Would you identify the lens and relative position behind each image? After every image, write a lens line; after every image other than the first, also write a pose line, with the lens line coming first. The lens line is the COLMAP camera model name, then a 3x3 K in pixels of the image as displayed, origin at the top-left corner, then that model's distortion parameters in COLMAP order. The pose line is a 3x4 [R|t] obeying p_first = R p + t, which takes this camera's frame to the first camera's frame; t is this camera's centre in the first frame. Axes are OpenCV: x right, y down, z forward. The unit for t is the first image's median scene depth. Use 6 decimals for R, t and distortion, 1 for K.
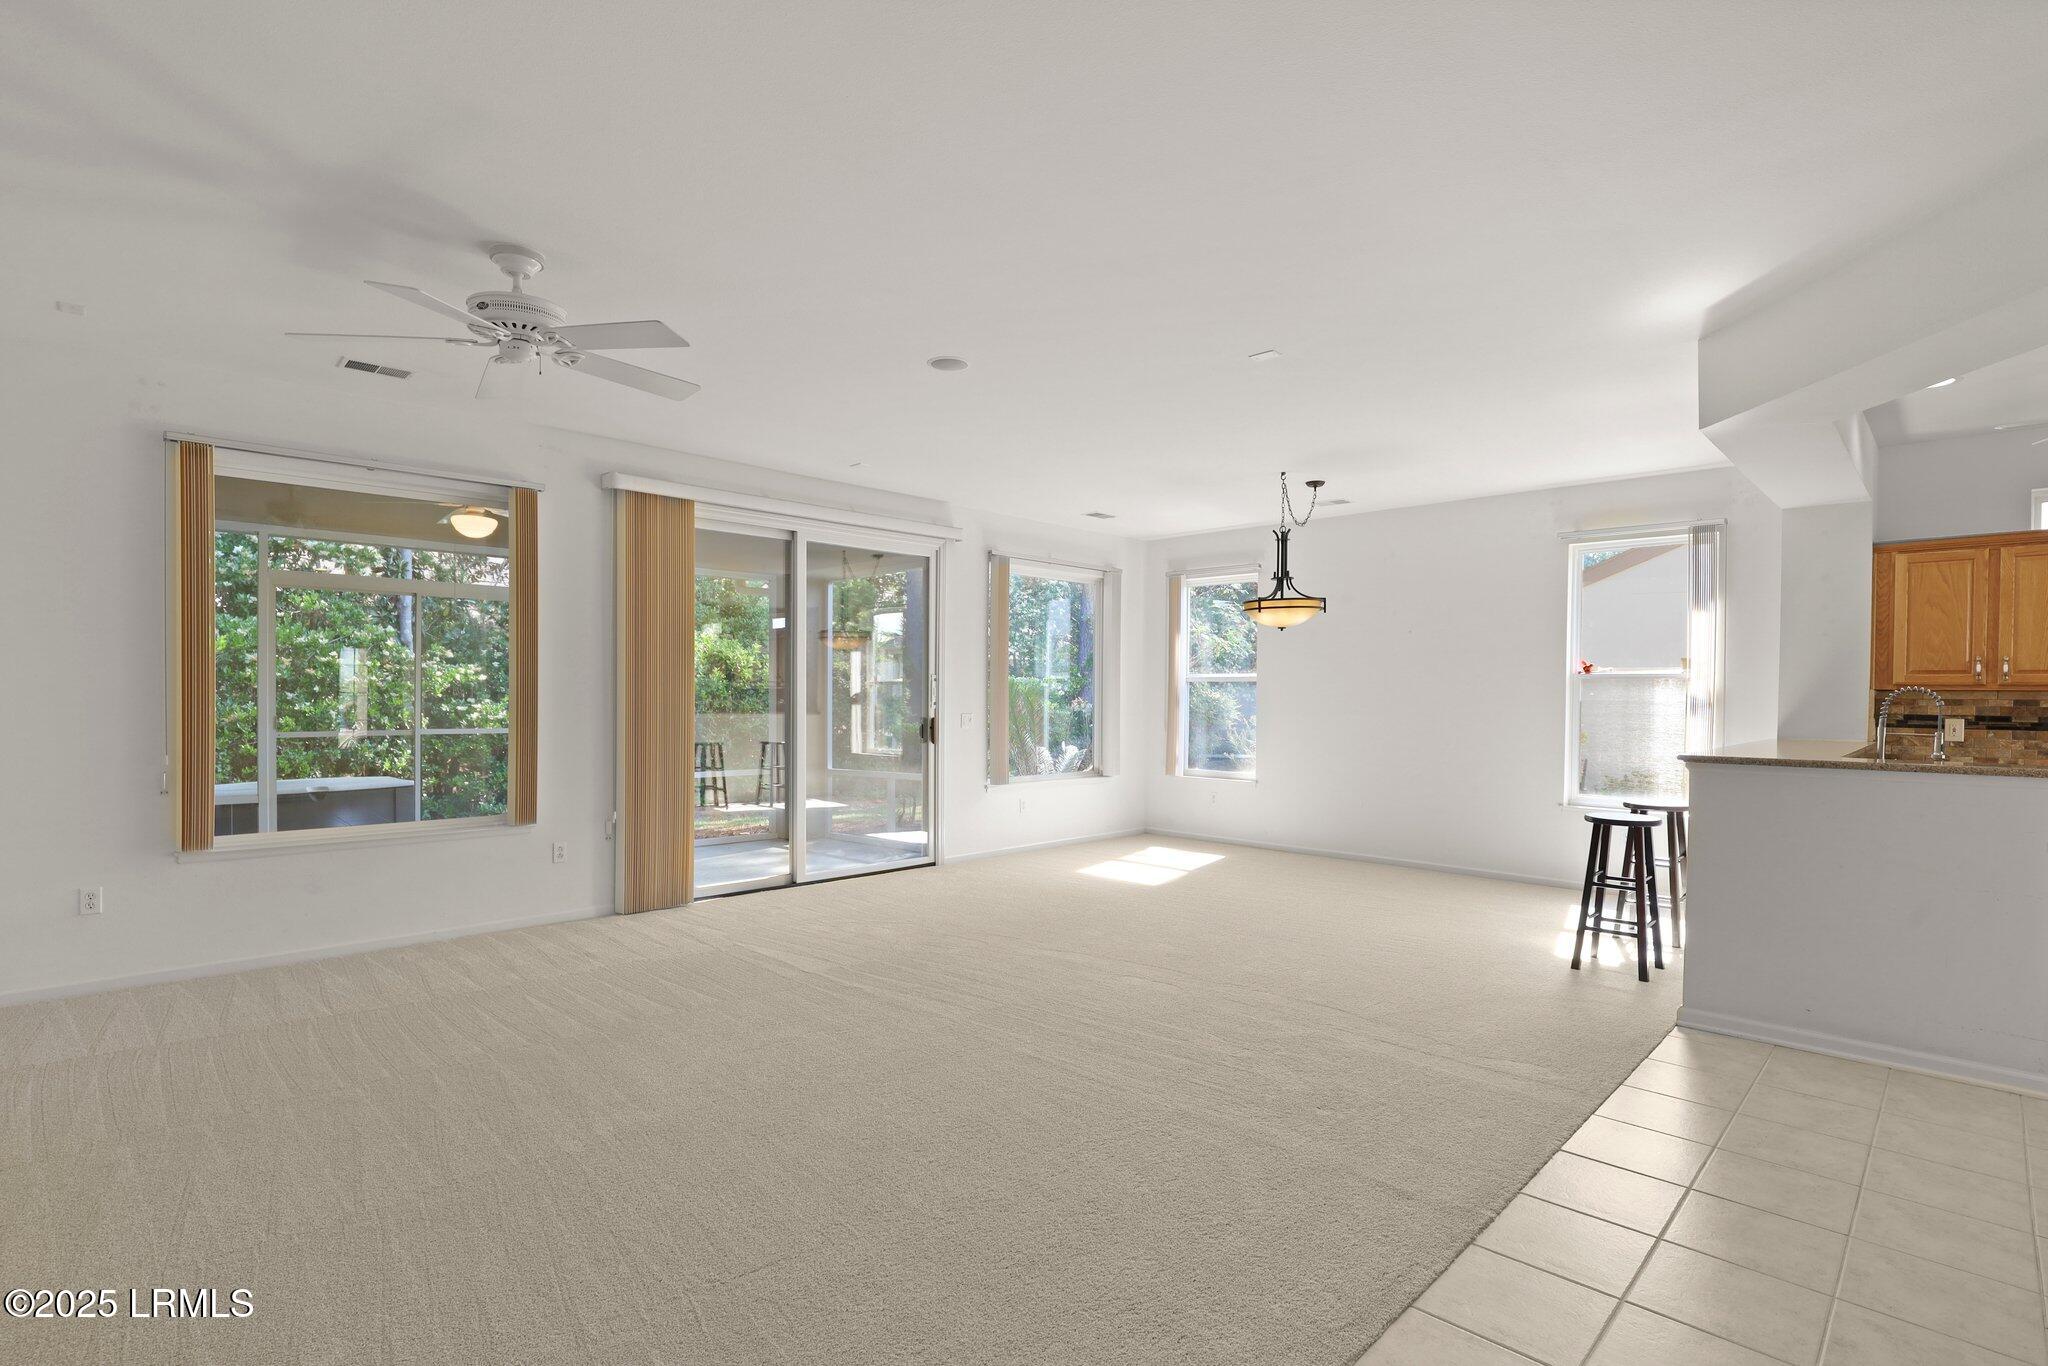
lens RADIAL K [[980.3, 0, 1027.2], [0, 980.3, 707.0], [0, 0, 1]] dist [-0.023063, 0.000591]
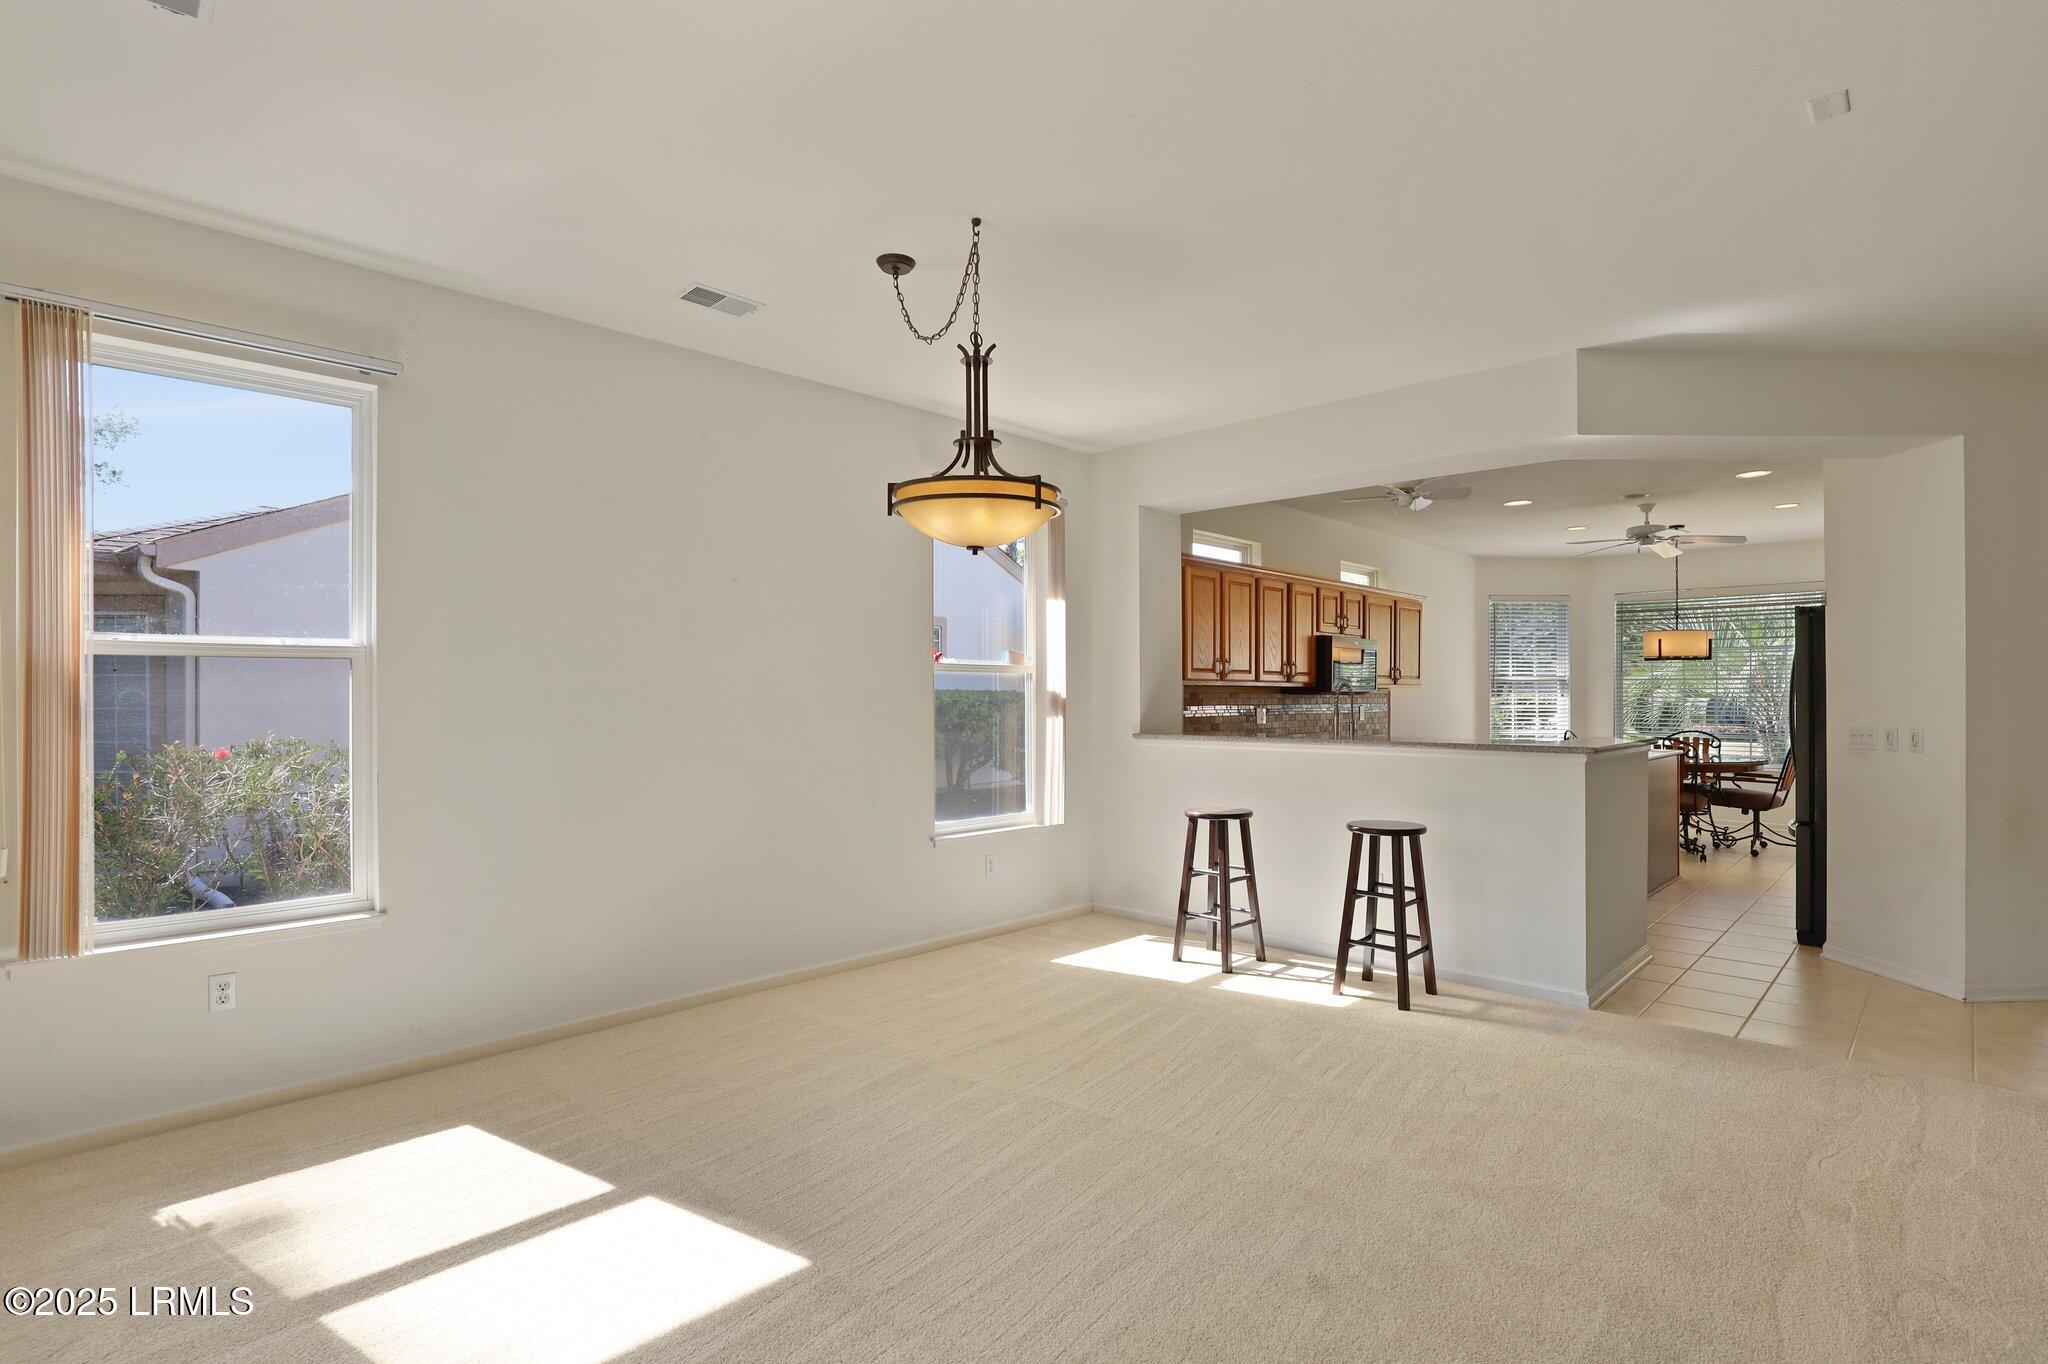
lens RADIAL K [[955.0, 0, 1022.5], [0, 955.0, 689.3], [0, 0, 1]] dist [-0.043707, 0.012870]
pose [[0.011483, 0.002821, 0.999930, -0.223920], [0.019252, 0.999810, -0.003041, -0.012942], [-0.999749, 0.019285, 0.011427, 1.172258]]
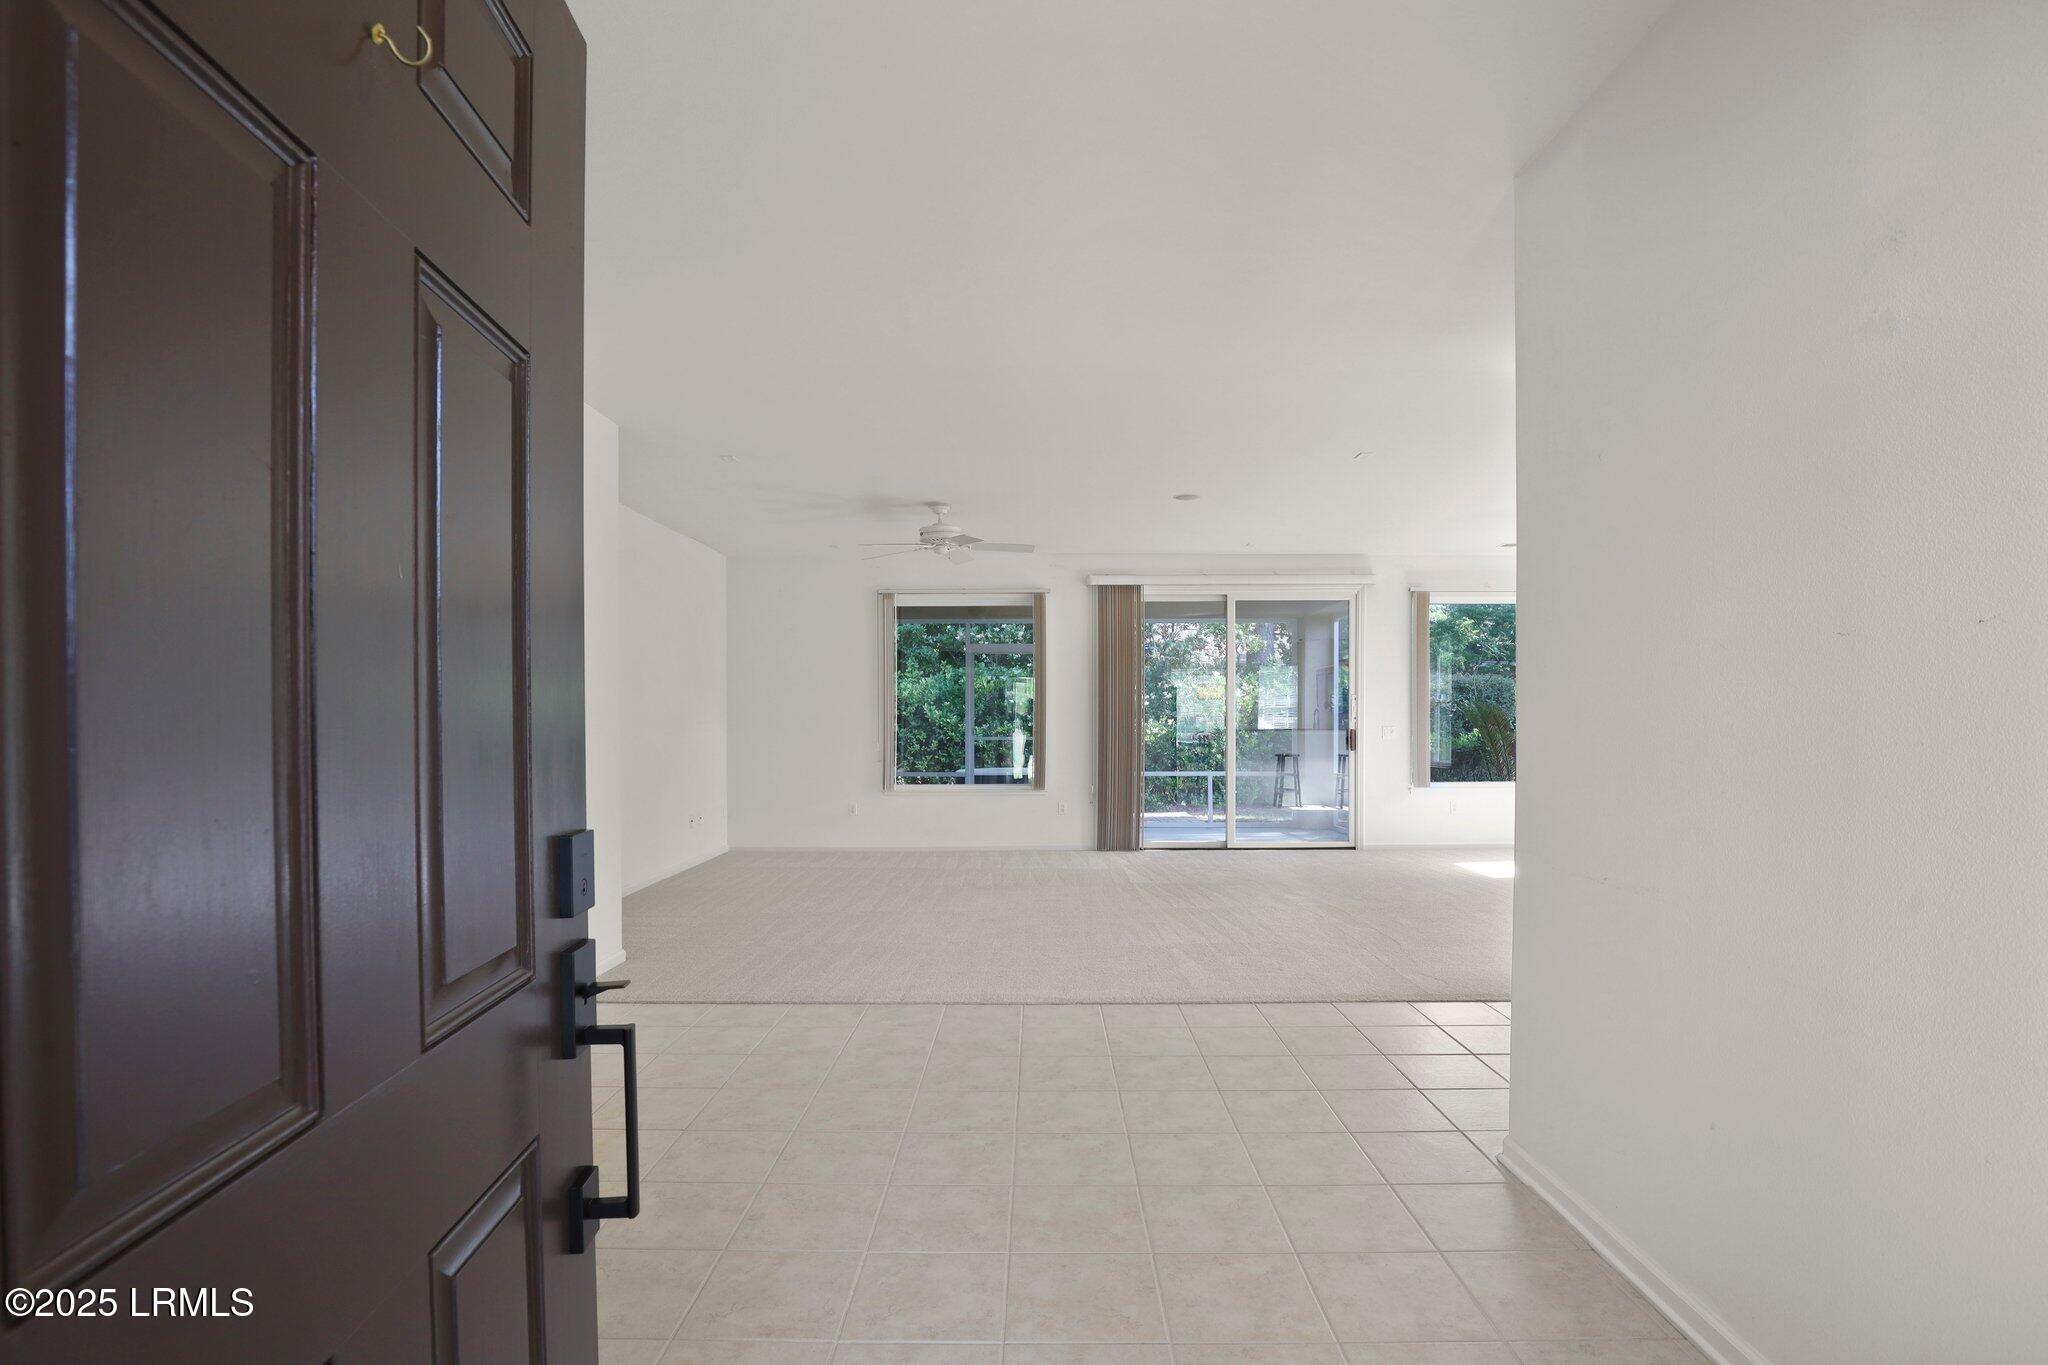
lens RADIAL K [[975.9, 0, 1030.5], [0, 975.9, 692.6], [0, 0, 1]] dist [-0.027809, 0.001230]
pose [[0.712382, -0.023735, -0.701390, 0.666360], [-0.002892, 0.999320, -0.036754, 0.015190], [0.701786, 0.028211, 0.711829, -0.224510]]
